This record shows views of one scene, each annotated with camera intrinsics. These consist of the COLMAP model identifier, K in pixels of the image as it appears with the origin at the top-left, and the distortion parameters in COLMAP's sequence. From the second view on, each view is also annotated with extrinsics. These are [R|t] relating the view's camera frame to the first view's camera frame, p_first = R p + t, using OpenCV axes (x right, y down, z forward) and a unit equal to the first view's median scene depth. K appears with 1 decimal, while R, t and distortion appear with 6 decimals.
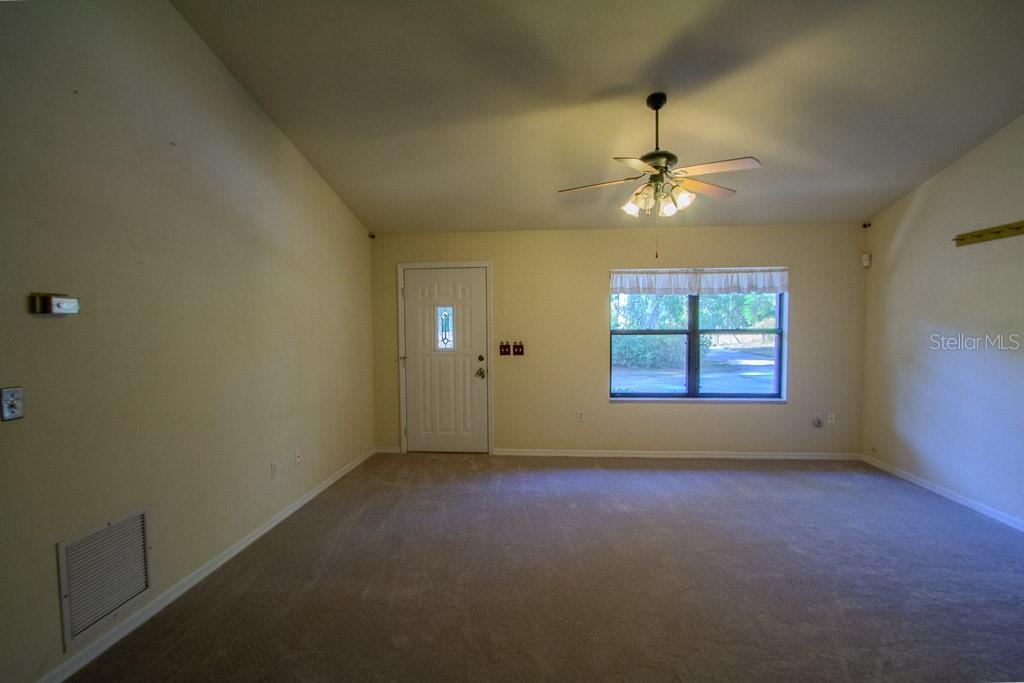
lens RADIAL K [[484.6, 0, 507.9], [0, 484.6, 345.0], [0, 0, 1]] dist [-0.016228, 0.000587]
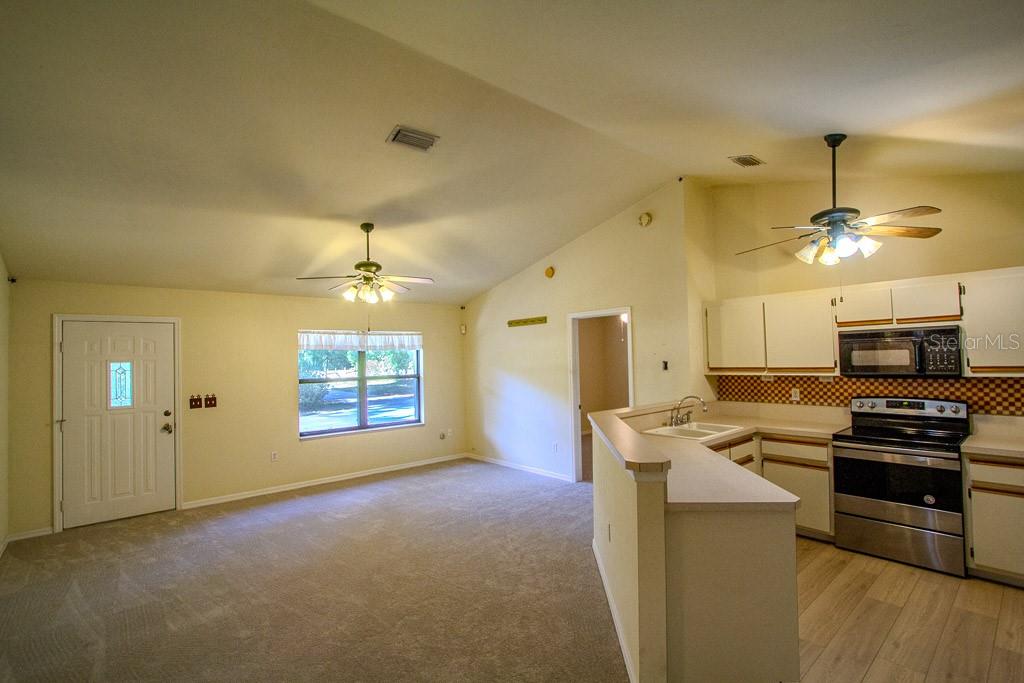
lens RADIAL K [[474.3, 0, 504.6], [0, 474.3, 345.2], [0, 0, 1]] dist [-0.014775, -0.000105]
pose [[0.700298, 0.009979, 0.713781, -0.273438], [0.051331, 0.996610, -0.064294, -0.015608], [-0.712003, 0.081664, 0.697411, -0.186534]]
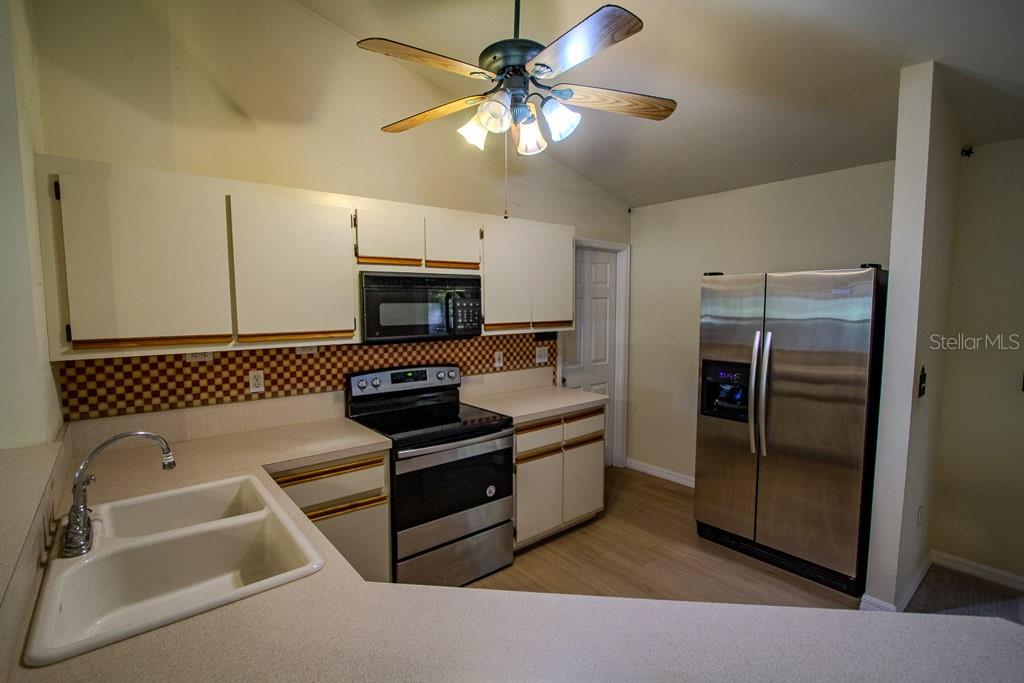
lens RADIAL K [[474.3, 0, 504.6], [0, 474.3, 345.2], [0, 0, 1]] dist [-0.014775, -0.000105]
pose [[-0.695519, -0.056632, 0.716273, 0.231678], [0.038467, 0.992524, 0.115826, -0.035720], [-0.717477, 0.108112, -0.688141, 0.202700]]
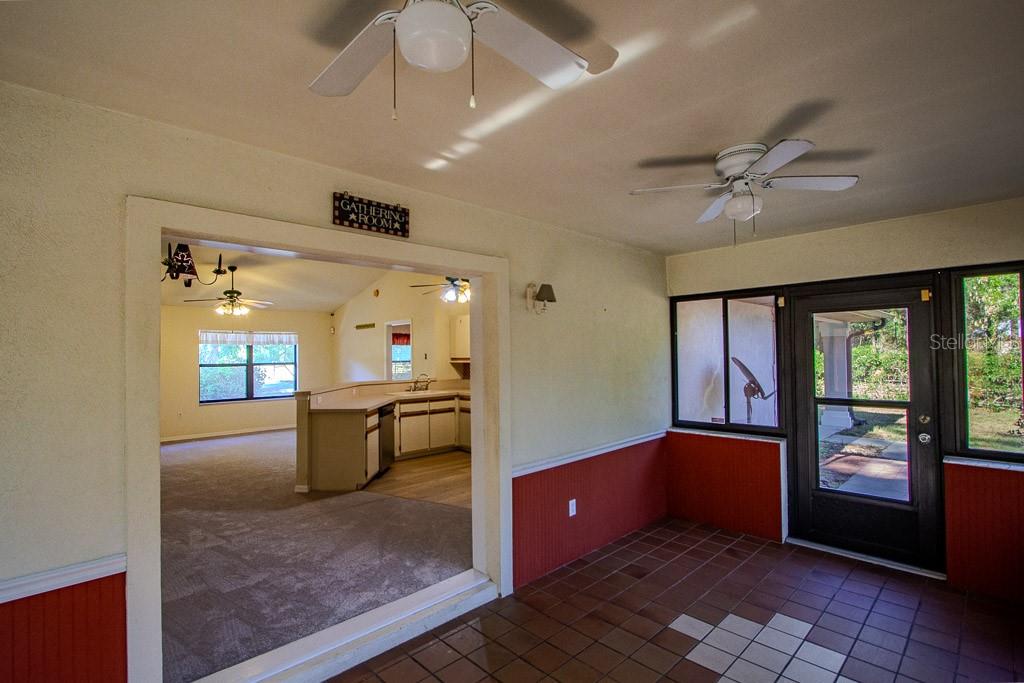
lens RADIAL K [[484.6, 0, 507.9], [0, 484.6, 345.0], [0, 0, 1]] dist [-0.016228, 0.000587]
pose [[0.656487, 0.013567, 0.754215, -0.377549], [0.042329, 0.997600, -0.054789, 0.042414], [-0.753149, 0.067893, 0.654337, -1.002928]]
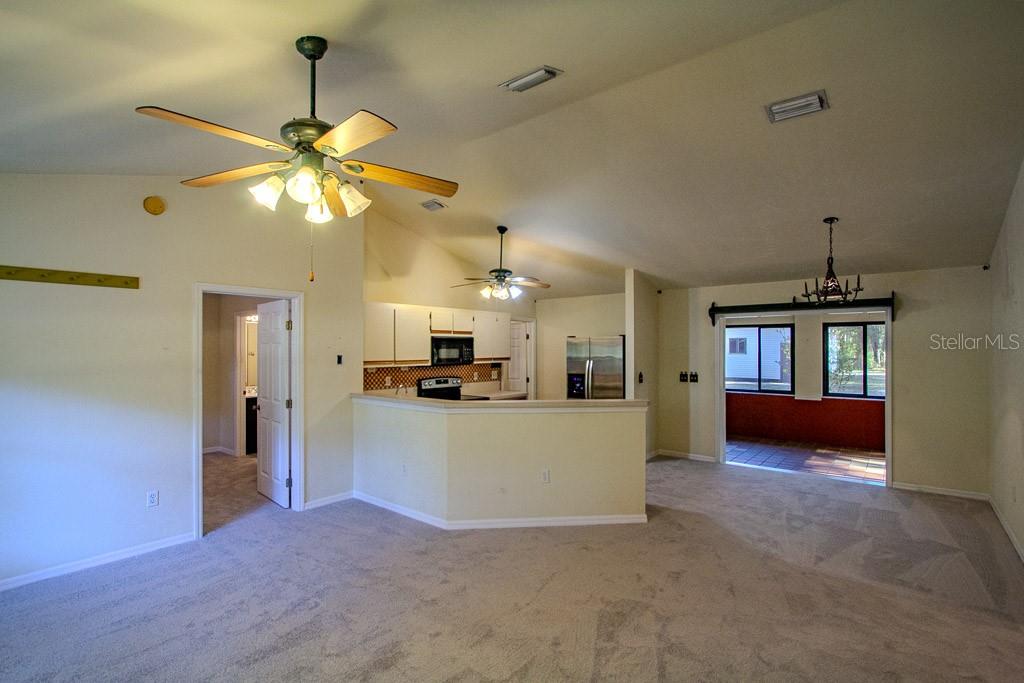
lens RADIAL K [[484.6, 0, 507.9], [0, 484.6, 345.0], [0, 0, 1]] dist [-0.016228, 0.000587]
pose [[-0.826434, 0.010051, 0.562944, -0.171750], [0.030225, 0.999191, 0.026532, -0.065074], [-0.562222, 0.038942, -0.826069, 0.883944]]
